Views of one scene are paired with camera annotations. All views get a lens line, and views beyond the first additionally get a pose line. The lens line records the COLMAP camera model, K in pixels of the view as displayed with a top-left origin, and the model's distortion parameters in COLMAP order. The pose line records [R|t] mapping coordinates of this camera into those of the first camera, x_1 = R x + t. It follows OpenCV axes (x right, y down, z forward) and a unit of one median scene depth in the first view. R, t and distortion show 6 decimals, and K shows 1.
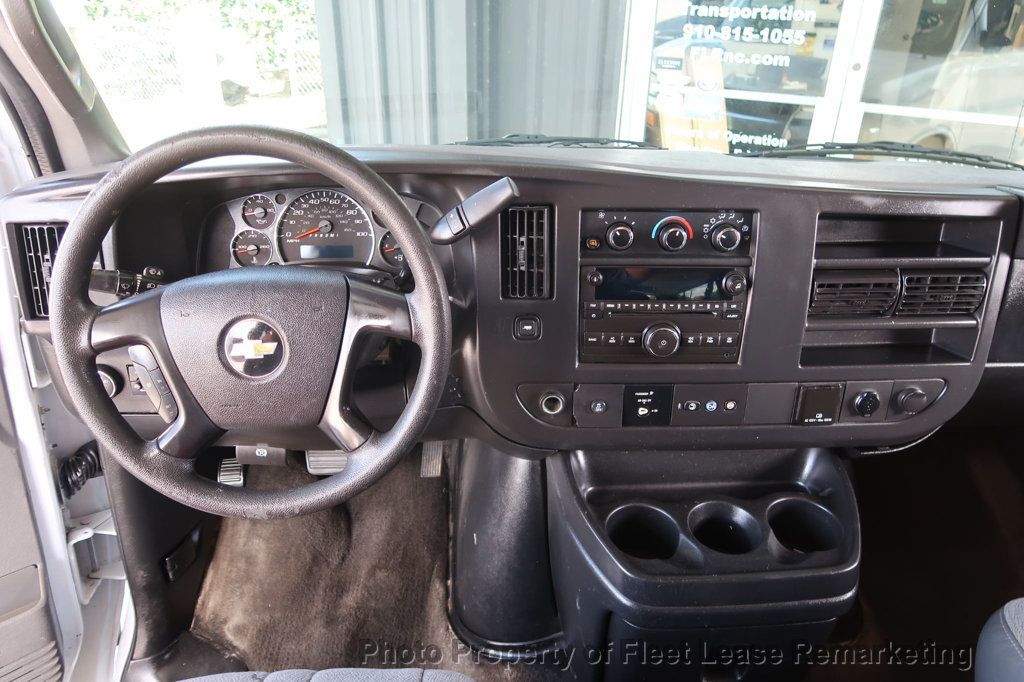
lens RADIAL K [[709.5, 0, 513.2], [0, 709.5, 341.3], [0, 0, 1]] dist [-0.030915, 0.015210]
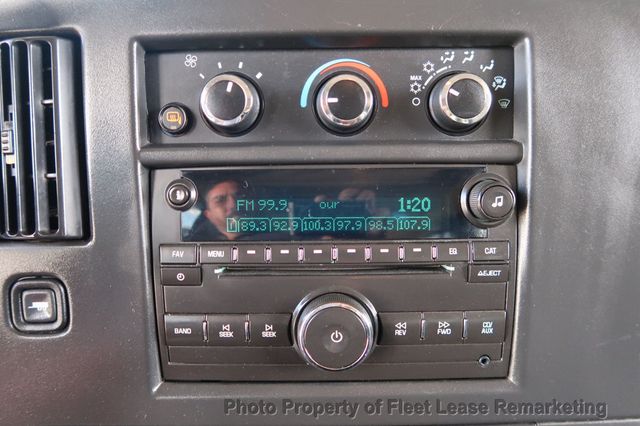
lens RADIAL K [[443.4, 0, 318.4], [0, 443.4, 213.2], [0, 0, 1]] dist [-0.030915, 0.015210]
pose [[0.999757, -0.017313, -0.013667, 0.203128], [0.013688, 0.972846, -0.231047, -0.009309], [0.017296, 0.230804, 0.972847, 0.706975]]
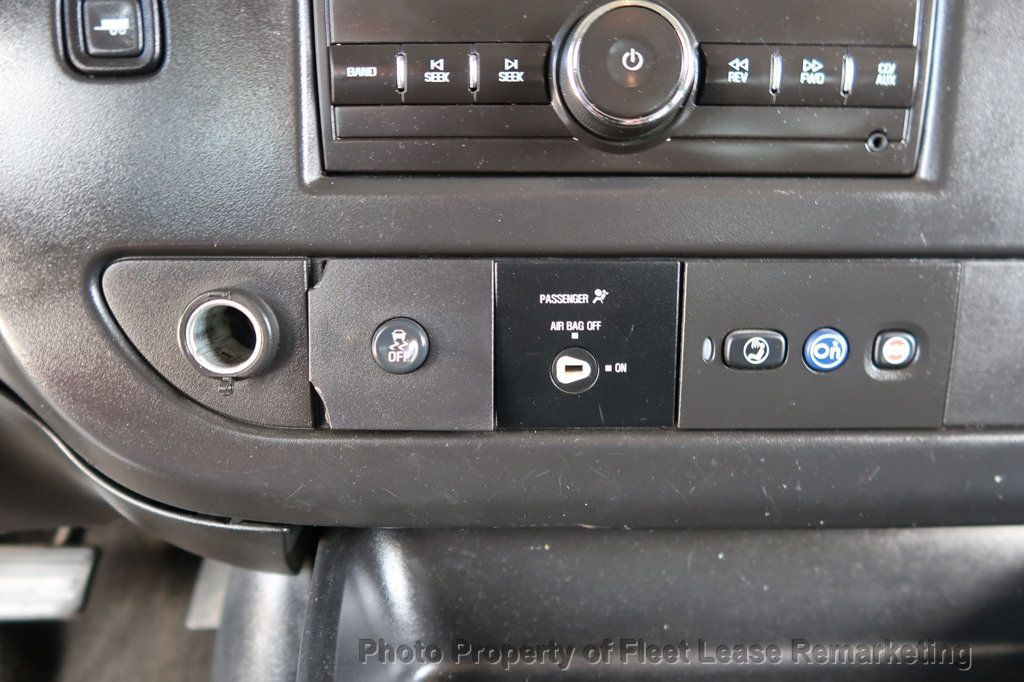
lens RADIAL K [[709.5, 0, 508.0], [0, 709.5, 339.2], [0, 0, 1]] dist [-0.030915, 0.015210]
pose [[0.999893, -0.003824, -0.014096, 0.168762], [0.000931, 0.979847, -0.199748, 0.146328], [0.014576, 0.199713, 0.979746, 0.762087]]
